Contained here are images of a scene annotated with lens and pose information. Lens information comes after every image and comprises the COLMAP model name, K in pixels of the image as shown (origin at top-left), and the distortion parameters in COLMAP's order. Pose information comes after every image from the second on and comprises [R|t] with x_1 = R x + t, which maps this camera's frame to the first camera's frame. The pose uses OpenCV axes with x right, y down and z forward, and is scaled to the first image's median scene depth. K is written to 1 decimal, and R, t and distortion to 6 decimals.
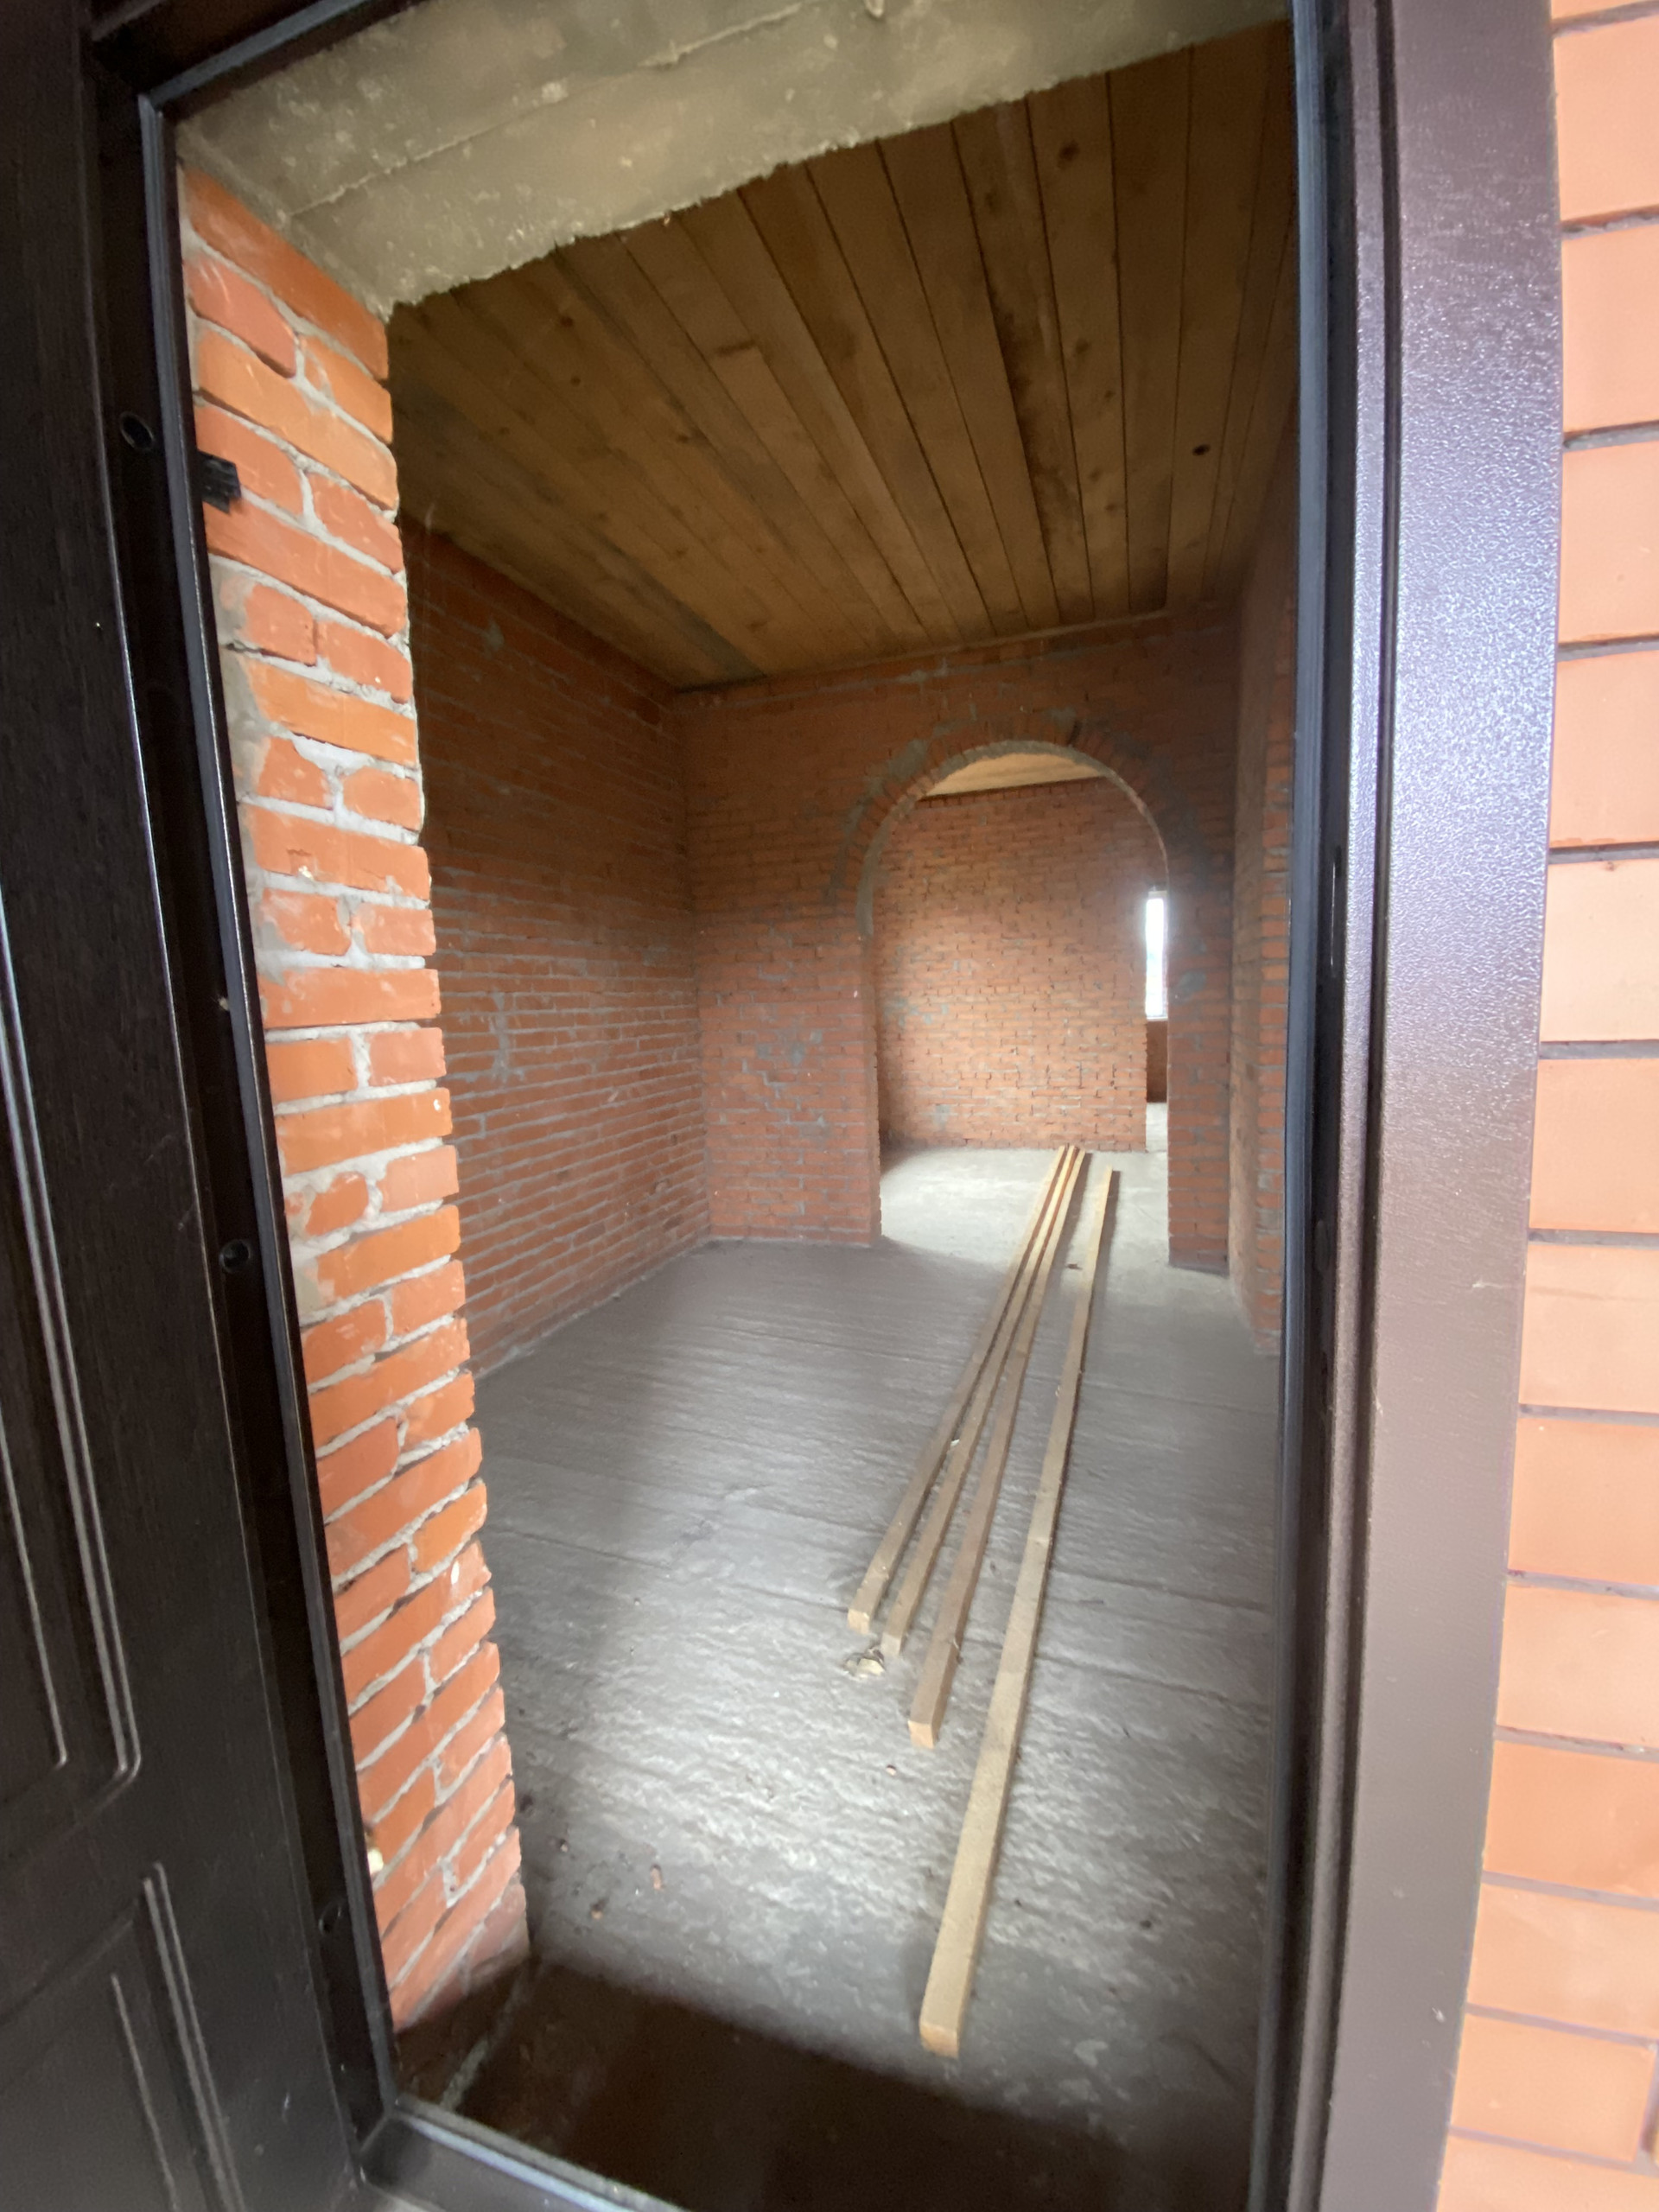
lens RADIAL K [[889.4, 0, 831.4], [0, 889.4, 1114.5], [0, 0, 1]] dist [0.004839, -0.007001]
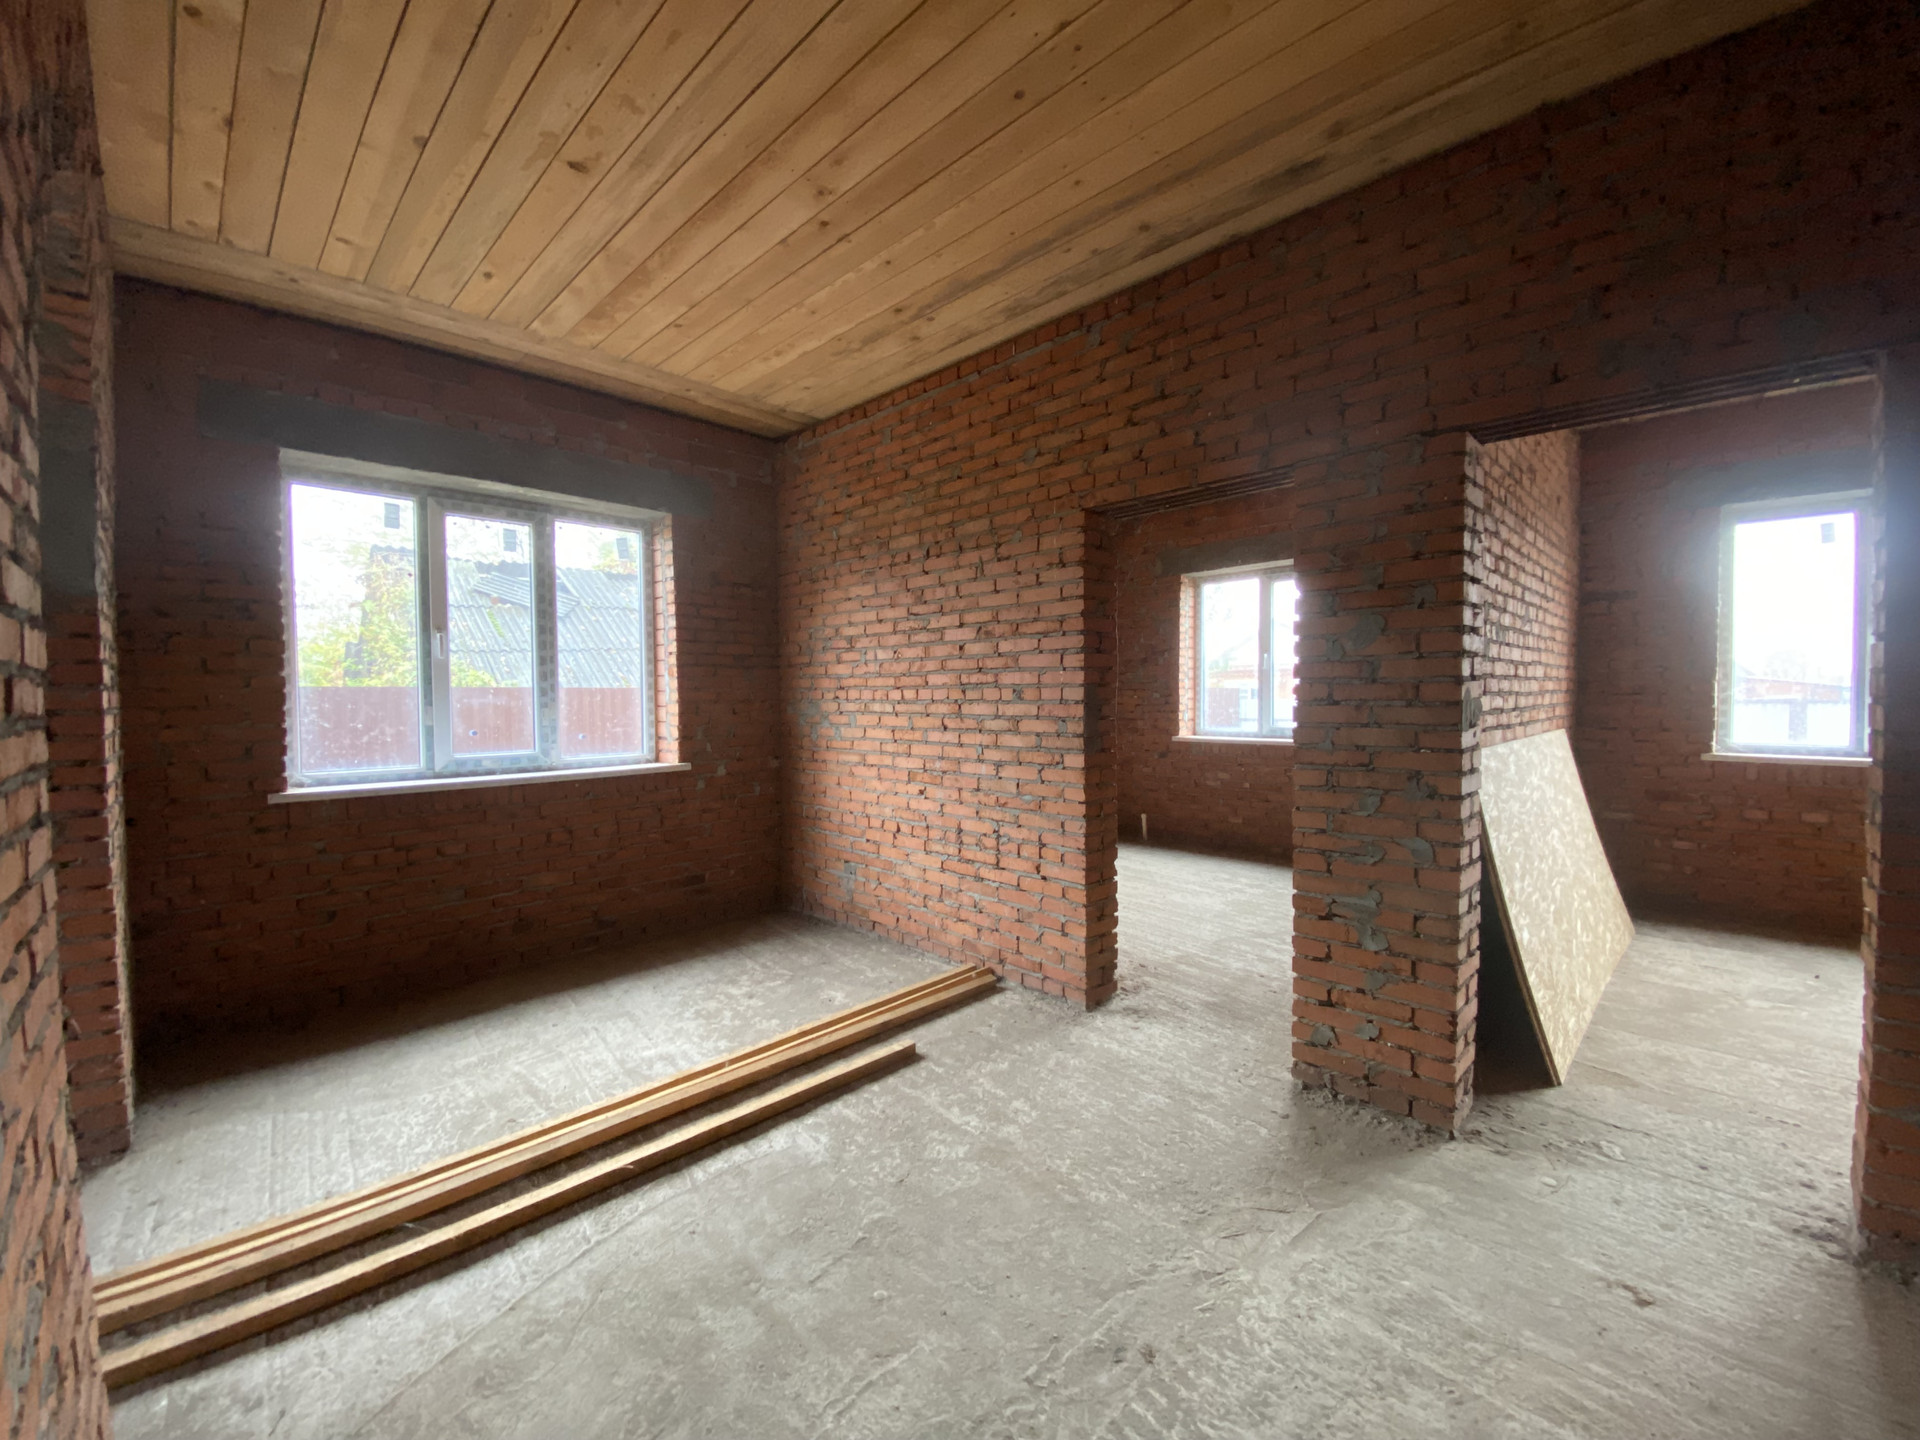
lens RADIAL K [[774.1, 0, 959.2], [0, 774.1, 723.0], [0, 0, 1]] dist [0.024857, -0.021867]
pose [[0.892903, 0.049142, -0.447560, 0.729329], [-0.083963, 0.994763, -0.058285, -0.140723], [0.442352, 0.089621, 0.892352, 0.811859]]
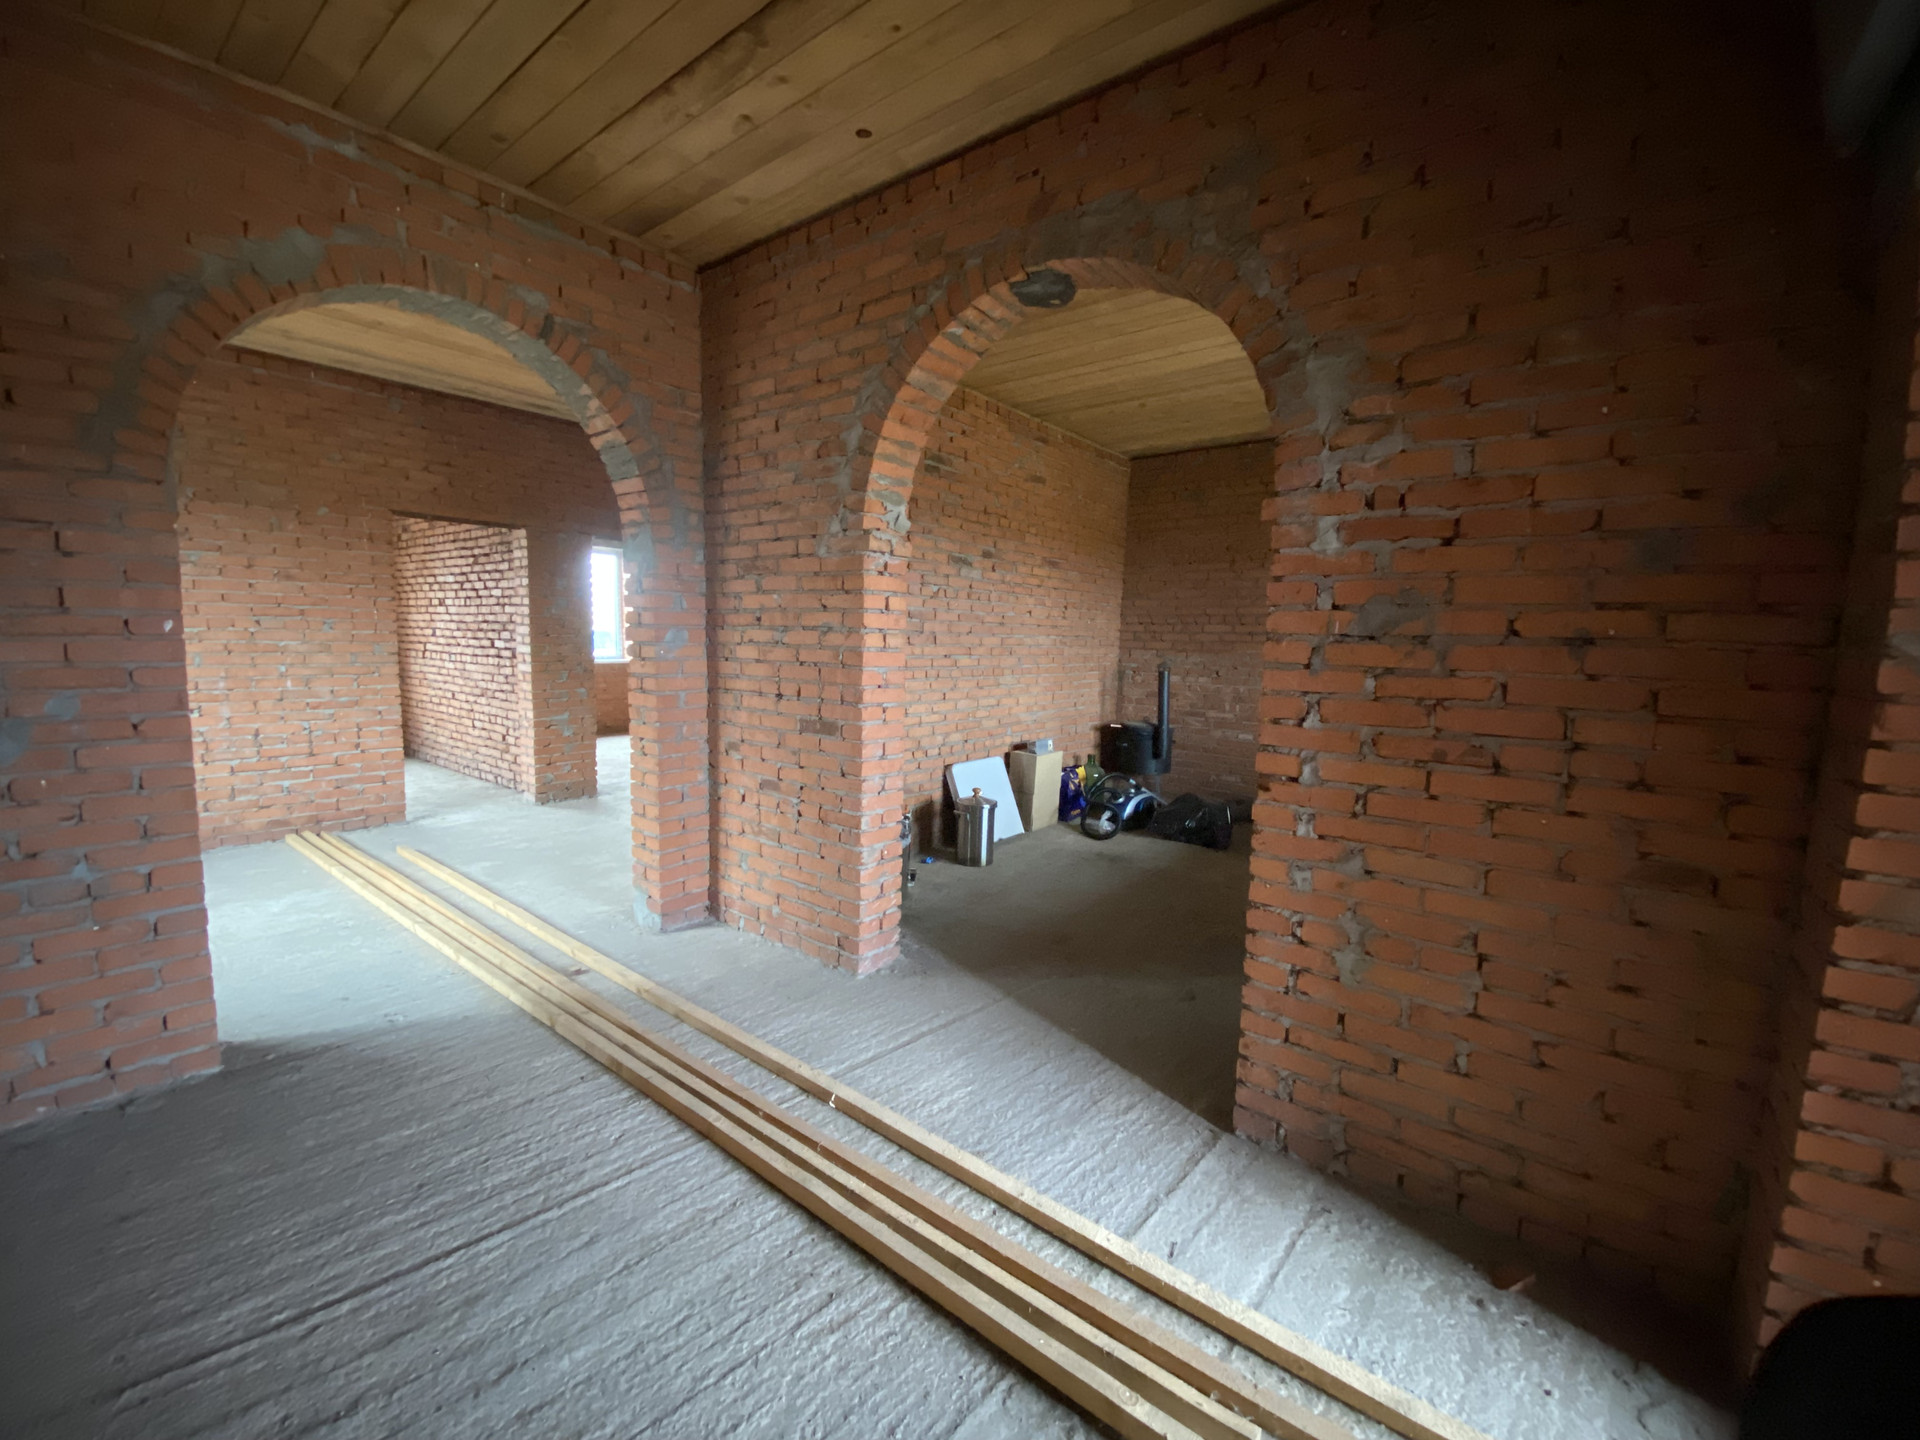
lens RADIAL K [[774.1, 0, 949.0], [0, 774.1, 722.2], [0, 0, 1]] dist [0.024857, -0.021867]
pose [[0.346590, -0.054994, 0.936403, -0.248461], [0.081615, 0.996262, 0.028302, -0.049039], [-0.934459, 0.066616, 0.349783, 0.366073]]
